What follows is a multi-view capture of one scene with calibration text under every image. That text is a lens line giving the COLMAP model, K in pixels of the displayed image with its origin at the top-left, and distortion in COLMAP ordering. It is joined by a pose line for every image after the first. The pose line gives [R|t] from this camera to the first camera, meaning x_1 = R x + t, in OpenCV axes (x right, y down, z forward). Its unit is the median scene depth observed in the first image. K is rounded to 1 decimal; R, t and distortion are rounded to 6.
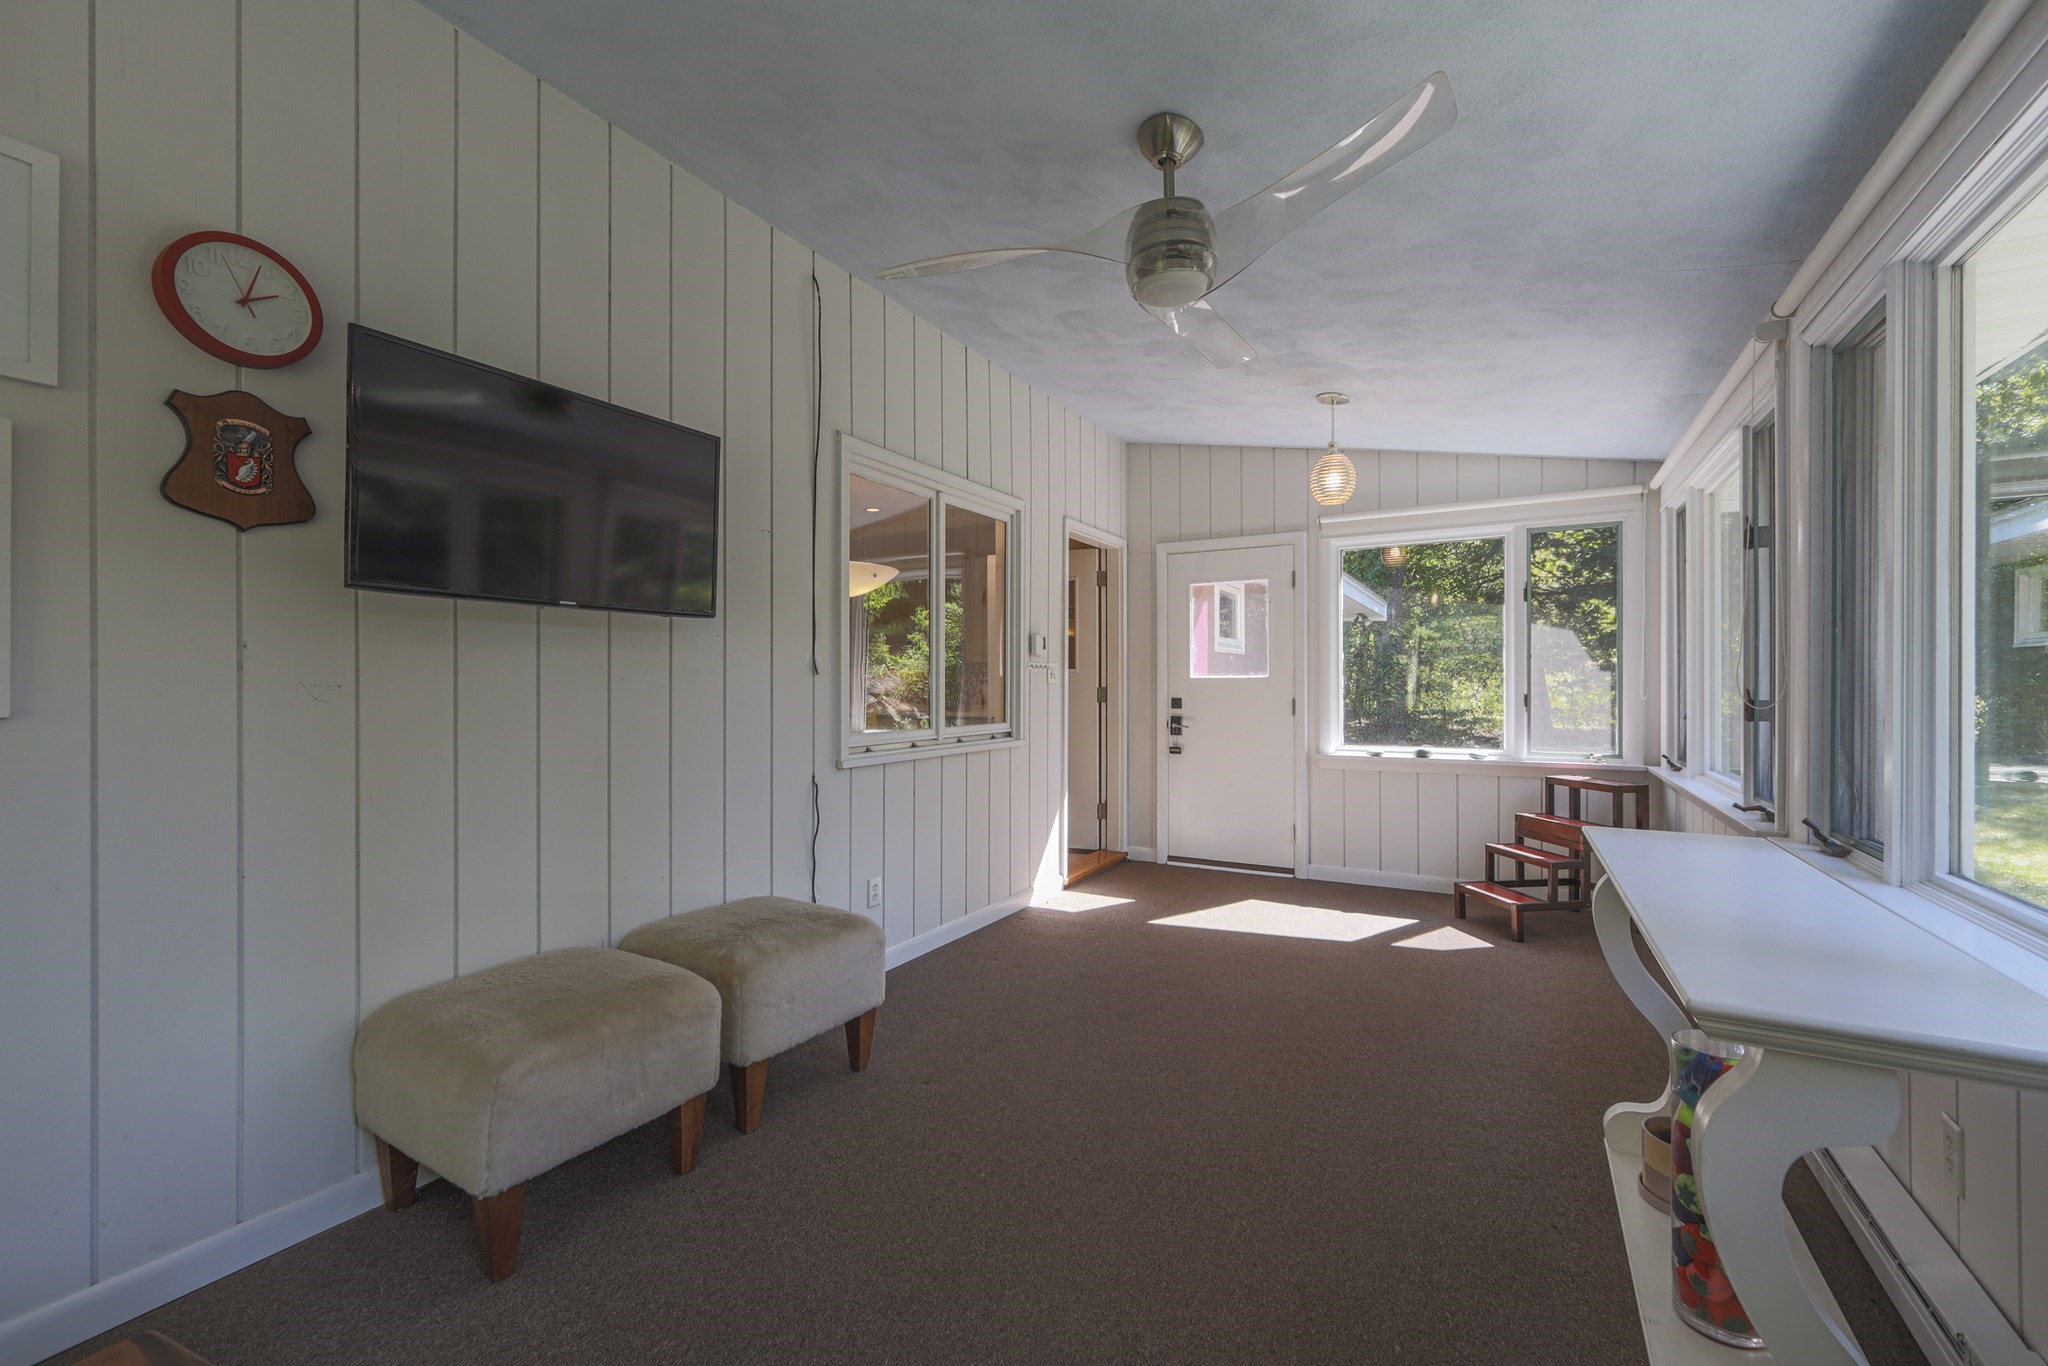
lens RADIAL K [[841.7, 0, 1025.8], [0, 841.7, 685.2], [0, 0, 1]] dist [0.003787, 0.000009]
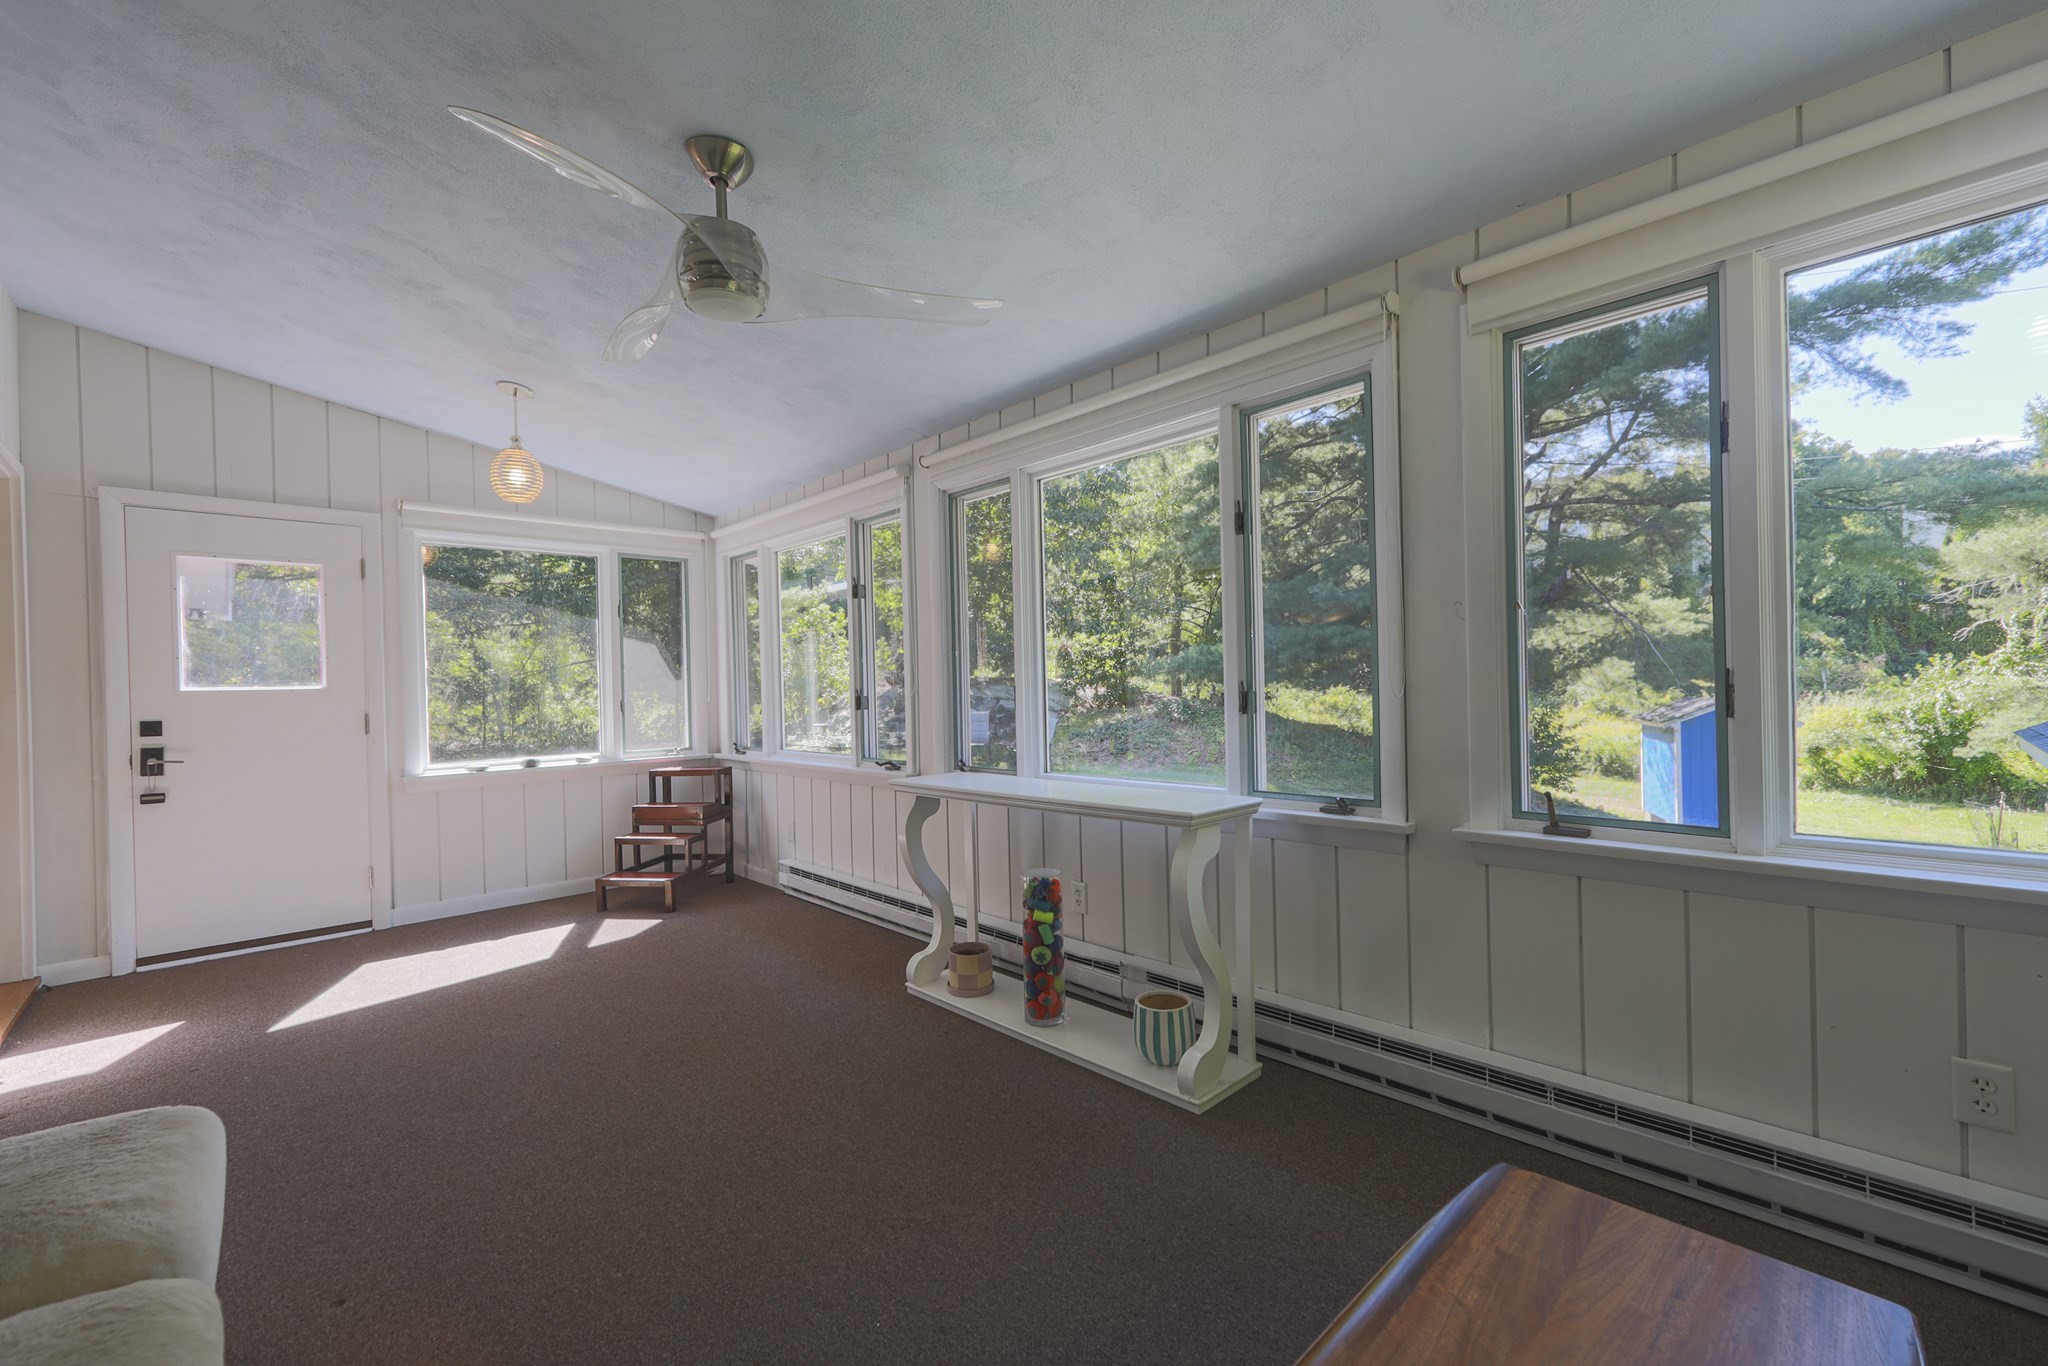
lens RADIAL K [[841.7, 0, 1026.7], [0, 841.7, 683.3], [0, 0, 1]] dist [0.003787, 0.000009]
pose [[0.288772, -0.004568, 0.957387, -0.330521], [0.023252, 0.999727, -0.002243, 0.003397], [-0.957115, 0.022909, 0.288799, 0.163104]]
